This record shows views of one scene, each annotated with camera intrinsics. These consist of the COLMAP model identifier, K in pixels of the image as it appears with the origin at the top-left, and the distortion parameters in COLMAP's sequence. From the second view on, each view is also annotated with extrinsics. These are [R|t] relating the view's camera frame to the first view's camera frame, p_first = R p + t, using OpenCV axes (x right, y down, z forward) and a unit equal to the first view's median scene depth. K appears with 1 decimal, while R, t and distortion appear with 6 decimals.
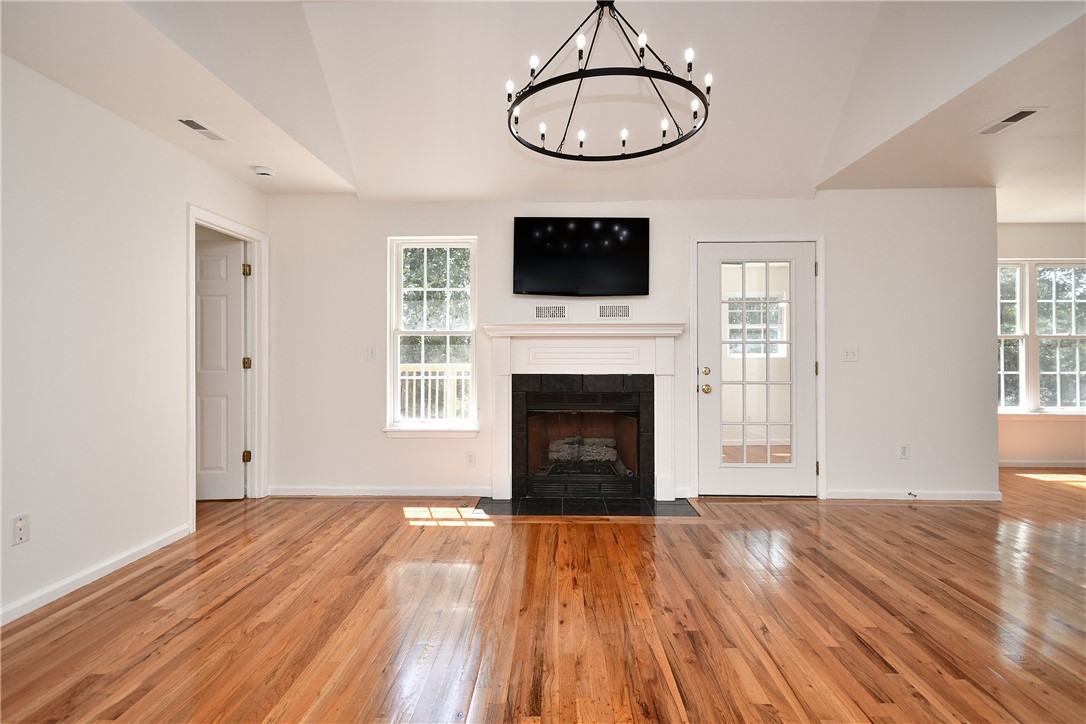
lens RADIAL K [[531.9, 0, 529.3], [0, 531.9, 349.1], [0, 0, 1]] dist [0.009066, -0.001890]
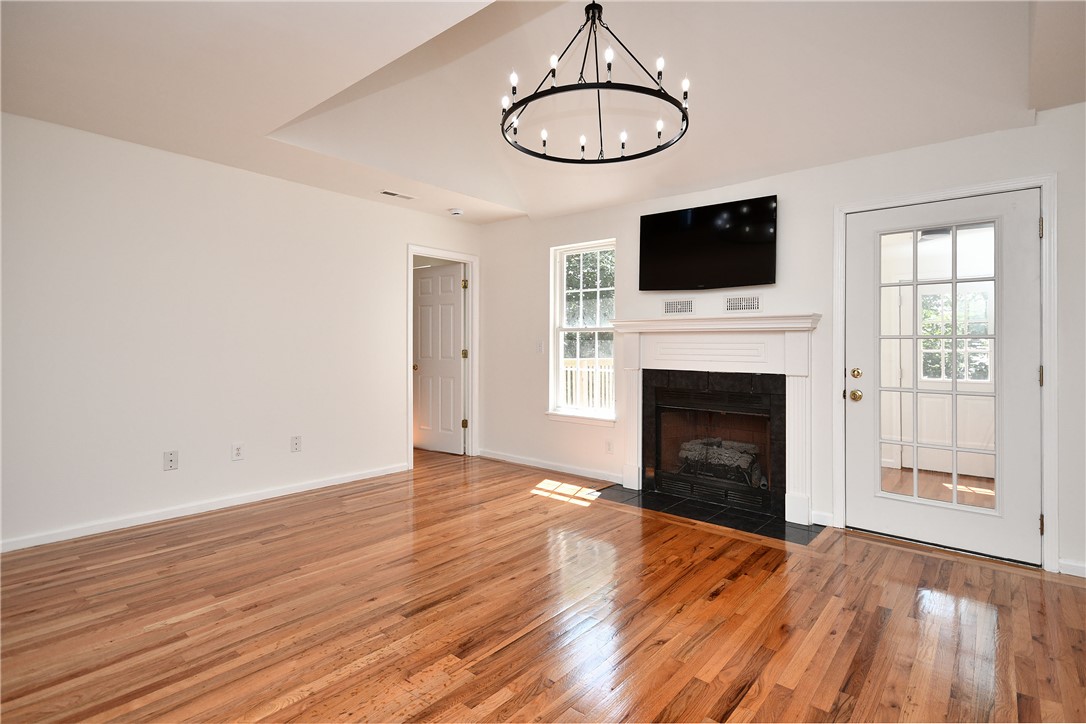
lens RADIAL K [[531.9, 0, 521.1], [0, 531.9, 344.9], [0, 0, 1]] dist [0.009066, -0.001890]
pose [[0.772417, 0.005734, -0.635090, 0.452913], [-0.003477, 0.999982, 0.004799, -0.003488], [0.635107, -0.001498, 0.772423, 0.060146]]
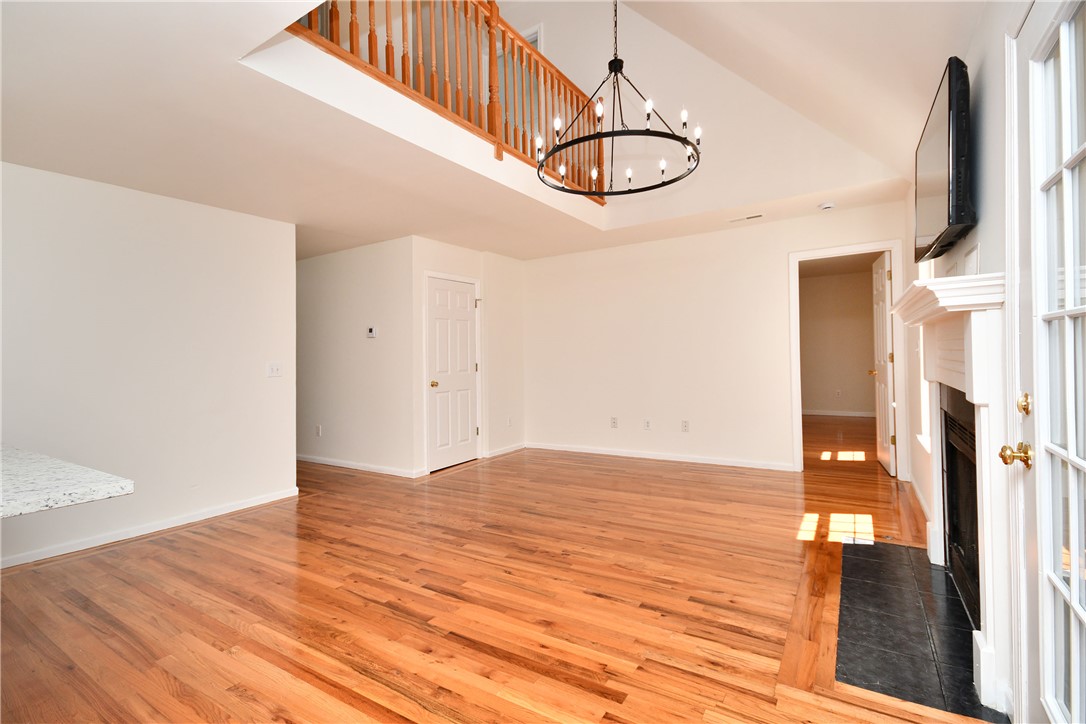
lens RADIAL K [[473.3, 0, 539.1], [0, 473.3, 359.9], [0, 0, 1]] dist [-0.000594, -0.000071]
pose [[-0.483343, 0.017923, -0.875247, 0.751442], [0.029628, 0.999553, 0.004107, 0.002436], [0.874929, -0.023947, -0.483658, 0.875643]]
